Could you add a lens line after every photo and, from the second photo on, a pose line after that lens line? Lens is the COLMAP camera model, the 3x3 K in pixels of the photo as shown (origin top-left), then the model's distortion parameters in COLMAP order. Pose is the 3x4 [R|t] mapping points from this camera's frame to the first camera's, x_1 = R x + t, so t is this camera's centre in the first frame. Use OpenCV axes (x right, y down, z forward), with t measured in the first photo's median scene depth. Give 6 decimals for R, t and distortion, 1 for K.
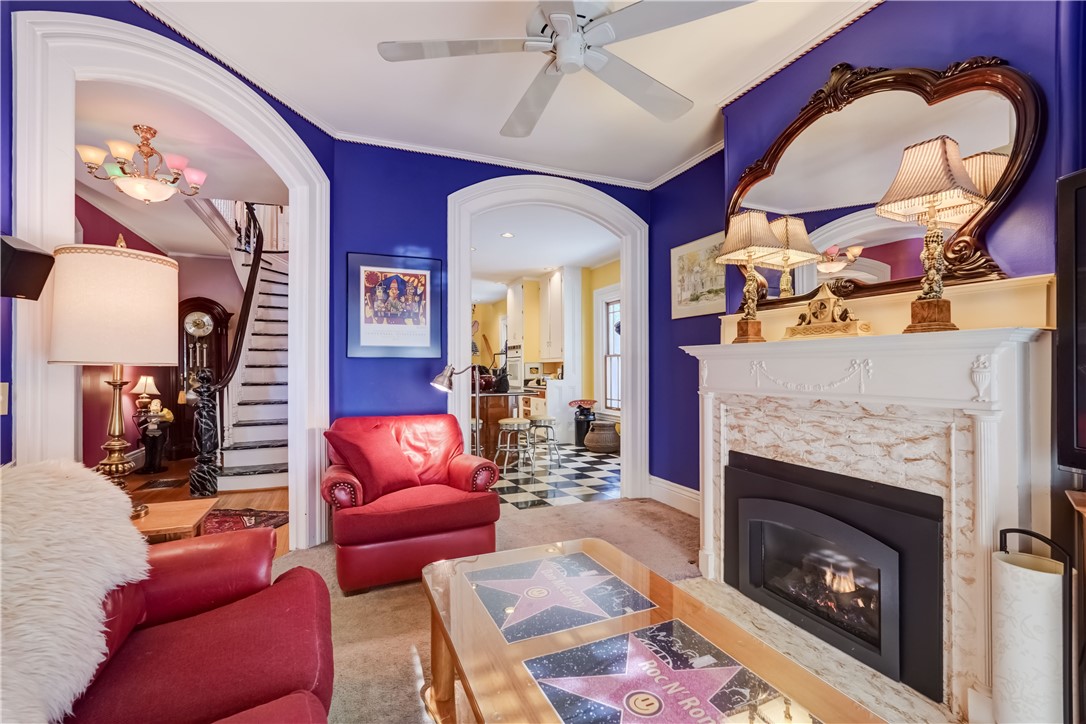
lens RADIAL K [[495.1, 0, 545.0], [0, 495.1, 363.2], [0, 0, 1]] dist [0.002158, 0.000477]
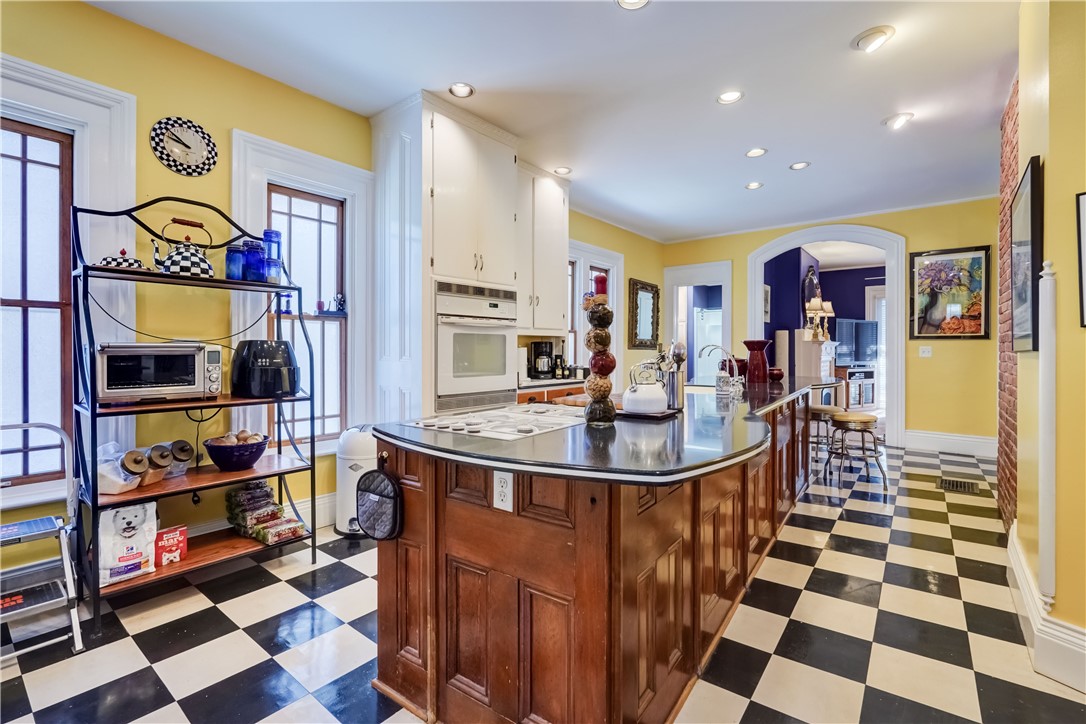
lens RADIAL K [[495.1, 0, 543.7], [0, 495.1, 354.4], [0, 0, 1]] dist [0.002158, 0.000477]
pose [[-0.474448, -0.006067, 0.880262, -0.680439], [-0.009601, 0.999952, 0.001717, 0.024021], [-0.880231, -0.007637, -0.474484, 1.835352]]
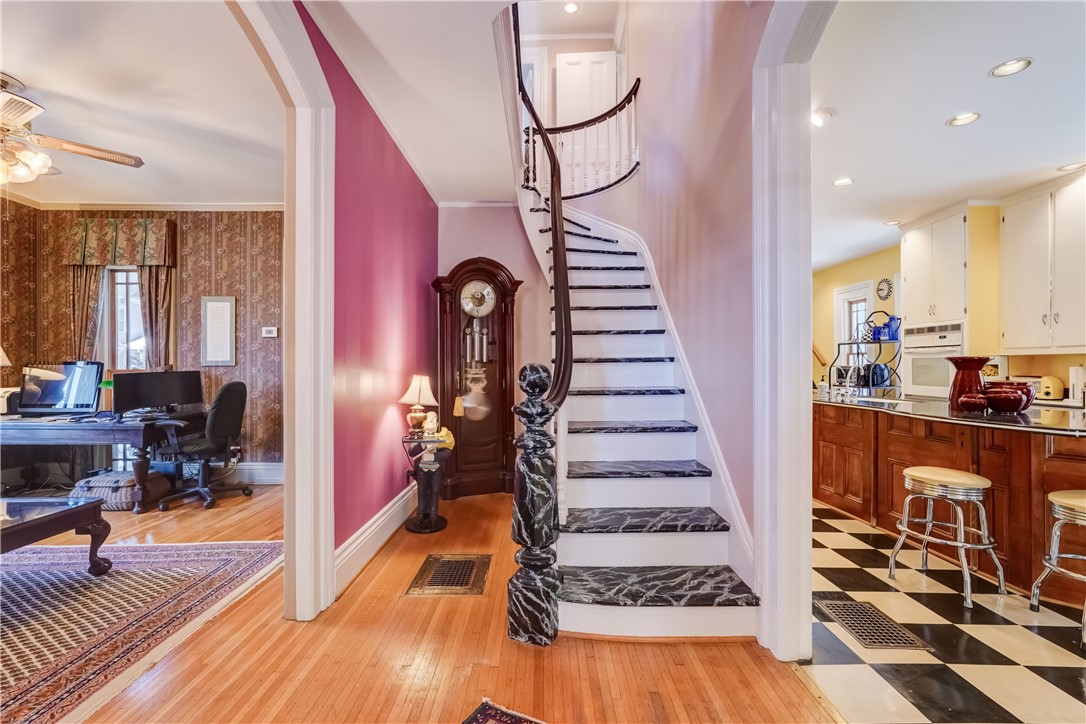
lens RADIAL K [[495.1, 0, 540.9], [0, 495.1, 364.4], [0, 0, 1]] dist [0.002158, 0.000477]
pose [[0.921507, 0.002010, -0.388357, -0.413390], [-0.000099, 0.999988, 0.004940, 0.008140], [0.388363, -0.004514, 0.921496, 0.475497]]
